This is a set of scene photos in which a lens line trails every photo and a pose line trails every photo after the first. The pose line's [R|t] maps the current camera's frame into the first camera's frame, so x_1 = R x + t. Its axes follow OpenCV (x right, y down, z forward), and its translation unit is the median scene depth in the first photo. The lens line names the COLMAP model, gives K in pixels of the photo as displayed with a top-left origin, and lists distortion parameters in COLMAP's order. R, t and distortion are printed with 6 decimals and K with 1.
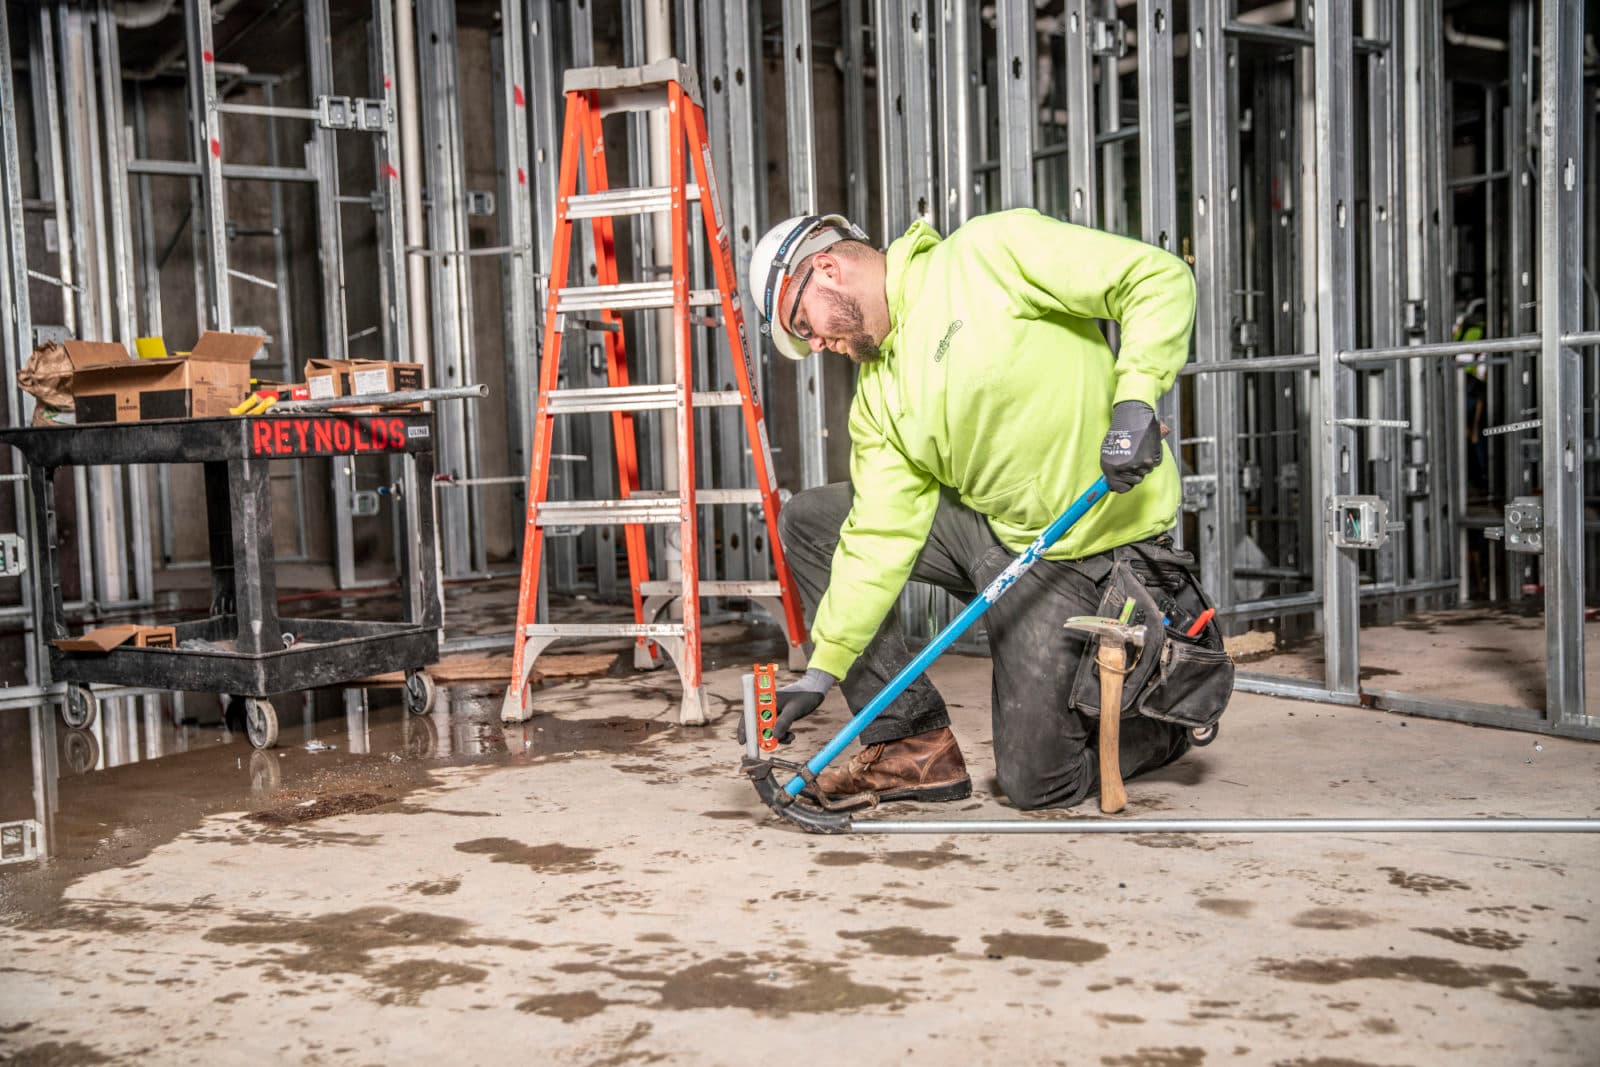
lens RADIAL K [[1666.3, 0, 800.0], [0, 1666.3, 533.5], [0, 0, 1]] dist [0.027132, 0.037399]
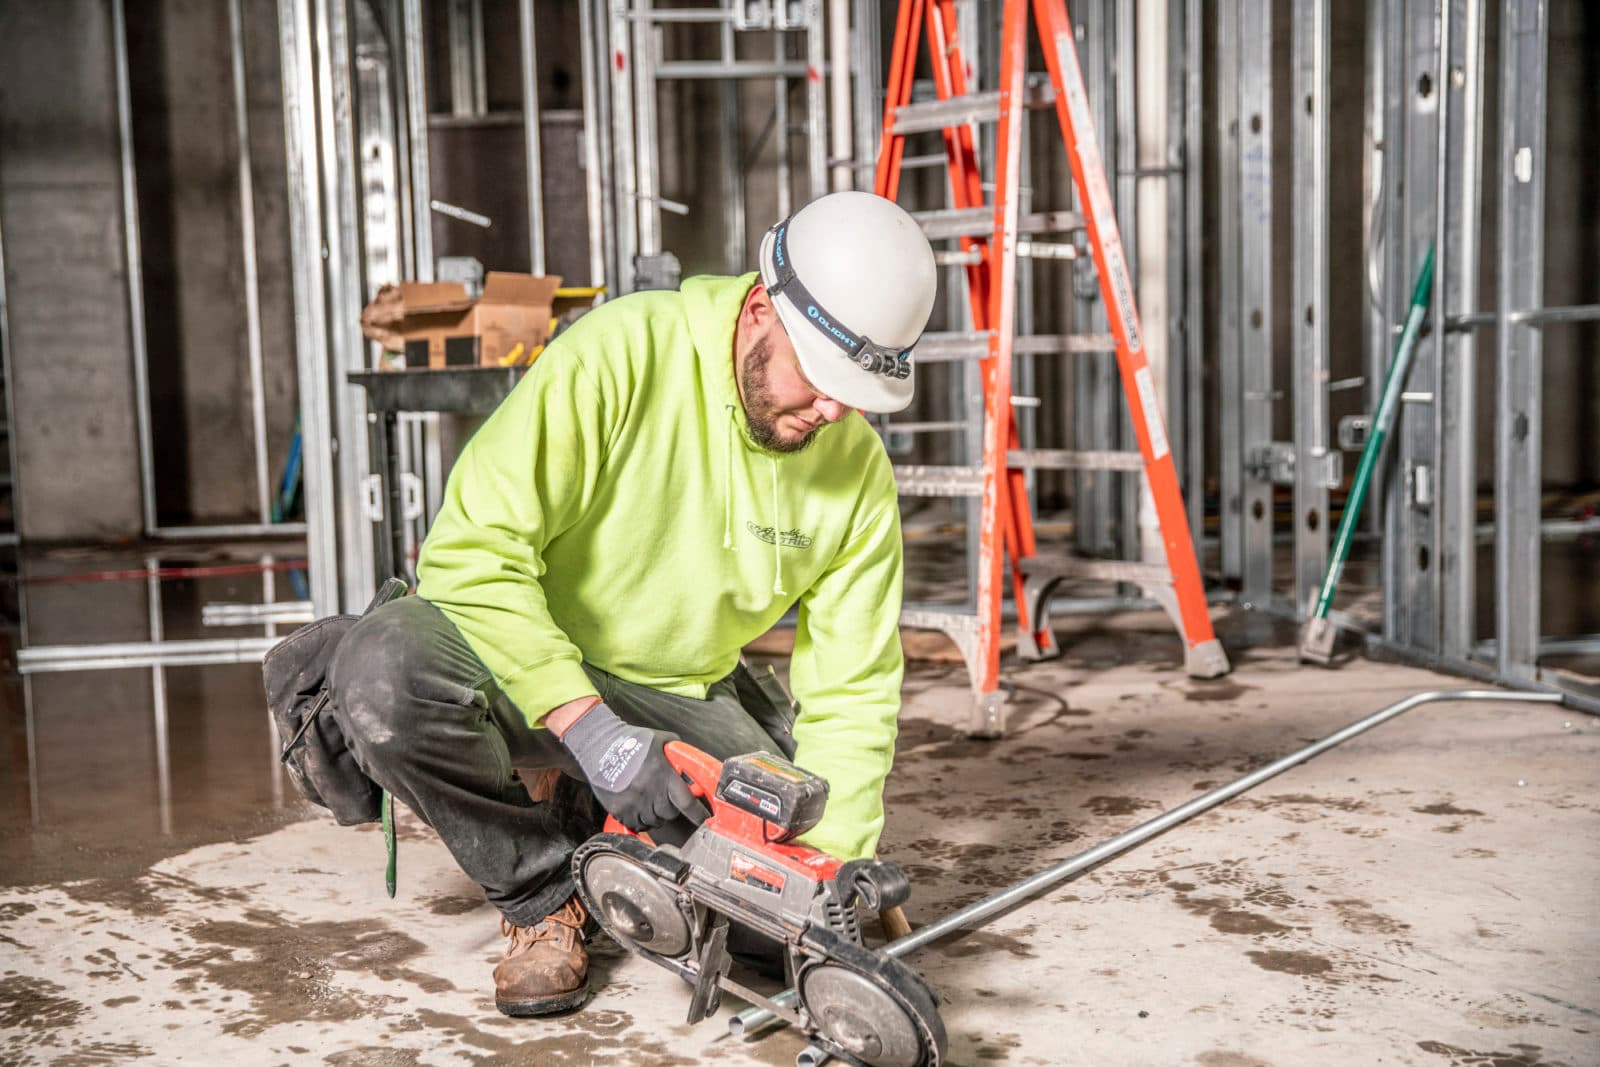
lens RADIAL K [[1948.0, 0, 765.8], [0, 1948.0, 533.9], [0, 0, 1]] dist [0.060199, -0.003664]
pose [[0.906730, 0.046870, -0.419099, 0.235524], [-0.029670, 0.998432, 0.047468, -0.029709], [0.420667, -0.030606, 0.906699, 0.060040]]
